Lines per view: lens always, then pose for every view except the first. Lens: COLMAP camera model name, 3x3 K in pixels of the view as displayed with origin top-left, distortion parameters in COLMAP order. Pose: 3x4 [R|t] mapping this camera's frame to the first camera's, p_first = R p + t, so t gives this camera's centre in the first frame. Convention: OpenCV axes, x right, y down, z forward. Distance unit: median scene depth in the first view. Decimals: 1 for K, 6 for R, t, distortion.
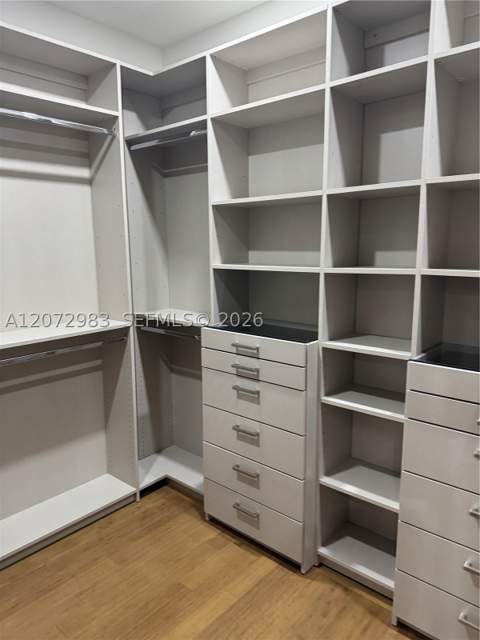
lens RADIAL K [[447.7, 0, 238.7], [0, 447.7, 319.2], [0, 0, 1]] dist [0.046929, -0.066570]
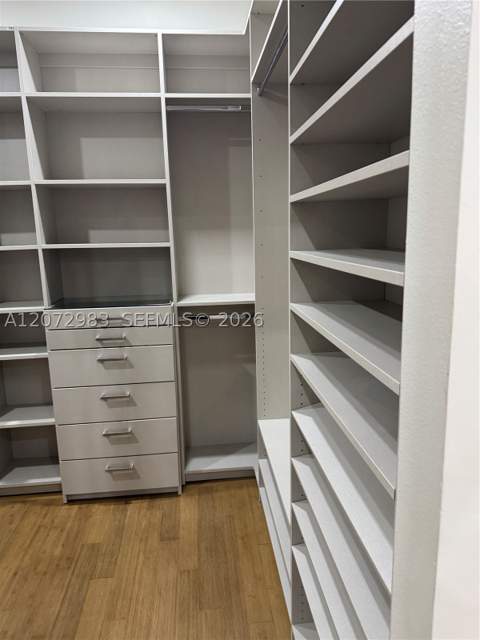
lens RADIAL K [[447.7, 0, 241.7], [0, 447.7, 319.2], [0, 0, 1]] dist [0.046929, -0.066570]
pose [[0.703331, -0.141678, 0.696601, -0.153656], [0.143517, 0.988059, 0.056052, 0.118236], [-0.696225, 0.060552, 0.715265, -0.391638]]
